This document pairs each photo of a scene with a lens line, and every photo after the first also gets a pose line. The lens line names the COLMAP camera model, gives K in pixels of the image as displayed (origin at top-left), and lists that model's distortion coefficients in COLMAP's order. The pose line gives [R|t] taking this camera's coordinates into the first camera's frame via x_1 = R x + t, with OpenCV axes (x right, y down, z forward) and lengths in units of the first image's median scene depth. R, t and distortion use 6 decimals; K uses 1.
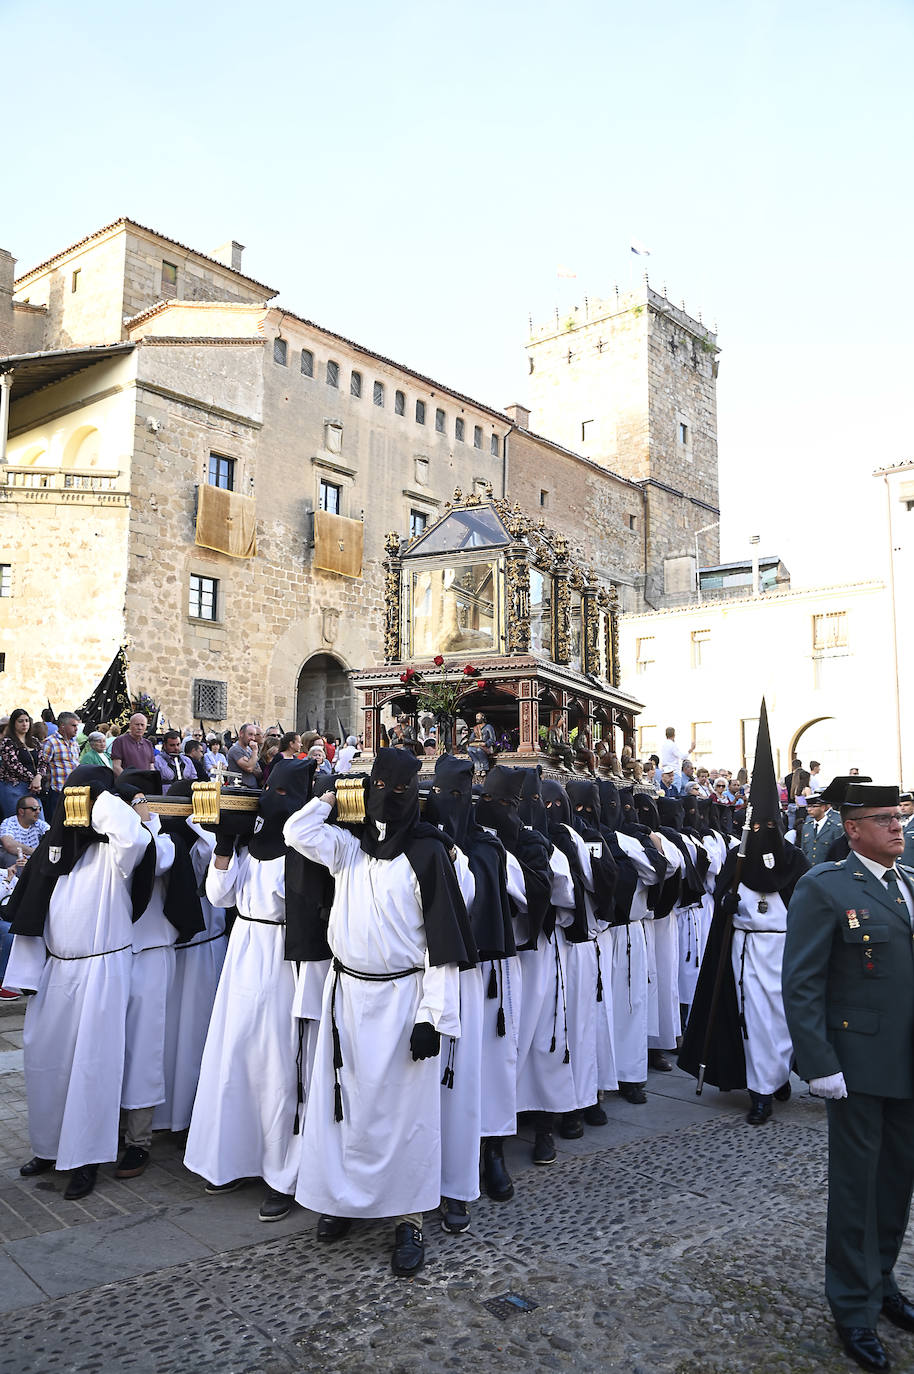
lens RADIAL K [[1113.8, 0, 457.2], [0, 1113.8, 695.8], [0, 0, 1]] dist [-0.048675, 0.013824]
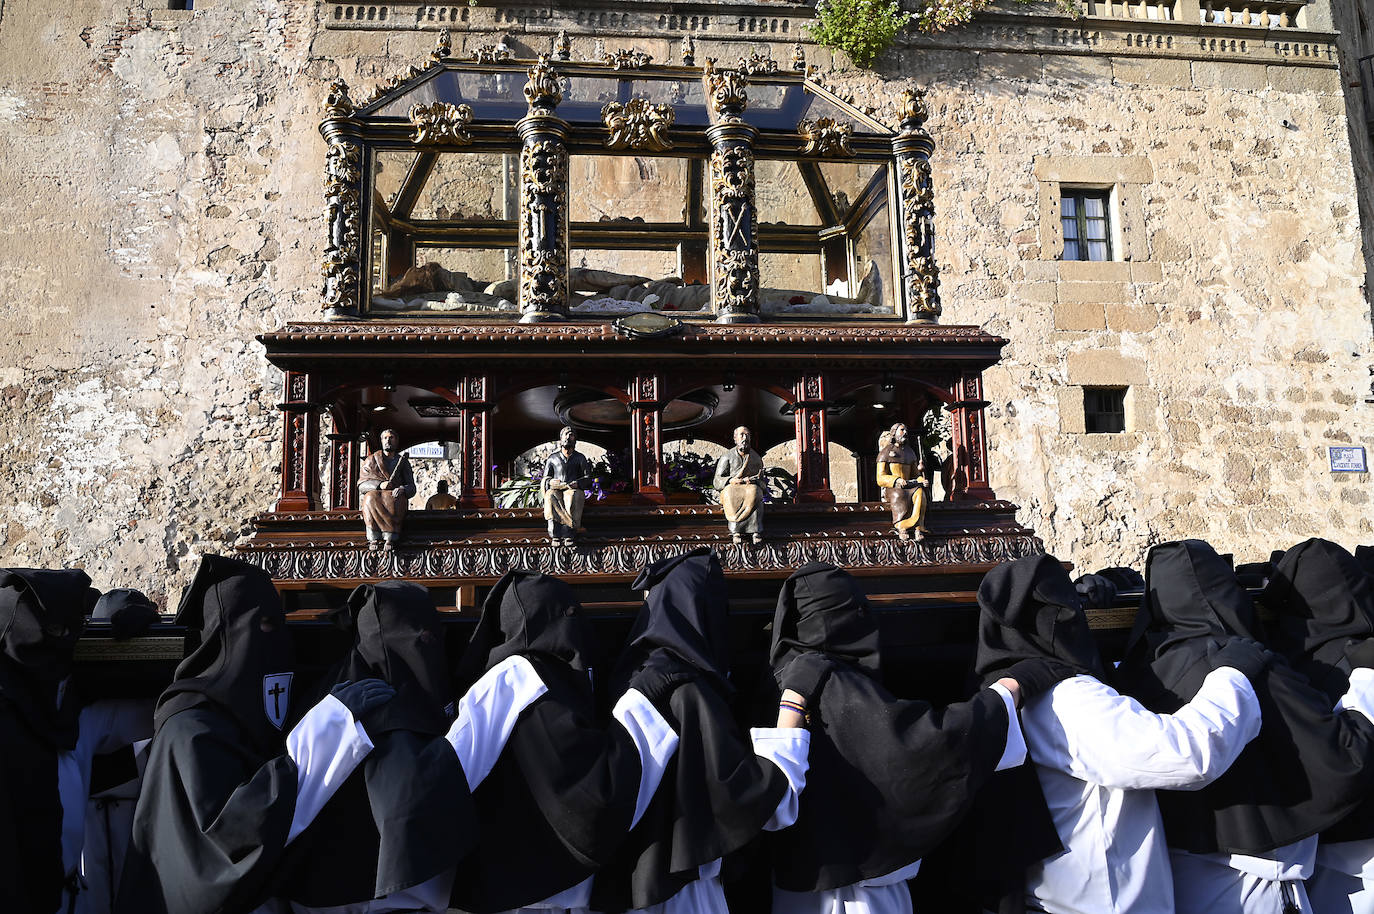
lens RADIAL K [[933.0, 0, 688.8], [0, 933.0, 460.5], [0, 0, 1]] dist [-0.043753, 0.007539]
pose [[0.996838, -0.018568, -0.077265, -0.457747], [0.015805, 0.999219, -0.036228, -0.000238], [0.077877, 0.034892, 0.996352, 0.525508]]
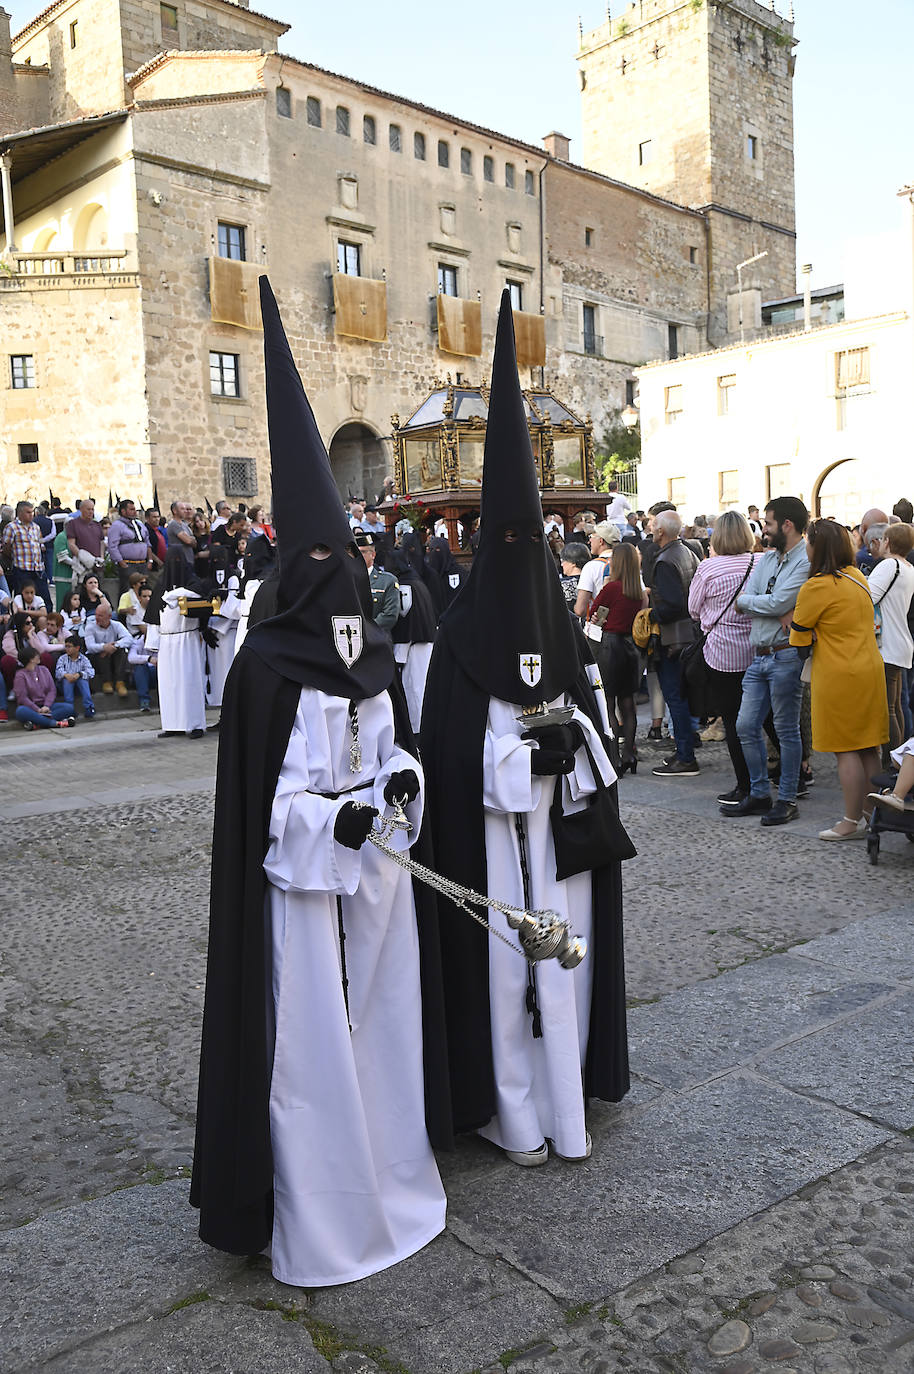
lens RADIAL K [[1183.5, 0, 460.0], [0, 1183.5, 696.1], [0, 0, 1]] dist [-0.039475, 0.031980]
pose [[0.994211, -0.039966, -0.099732, 0.070794], [0.059038, 0.978763, 0.196309, -0.000103], [0.089768, -0.201061, 0.975457, -0.072860]]
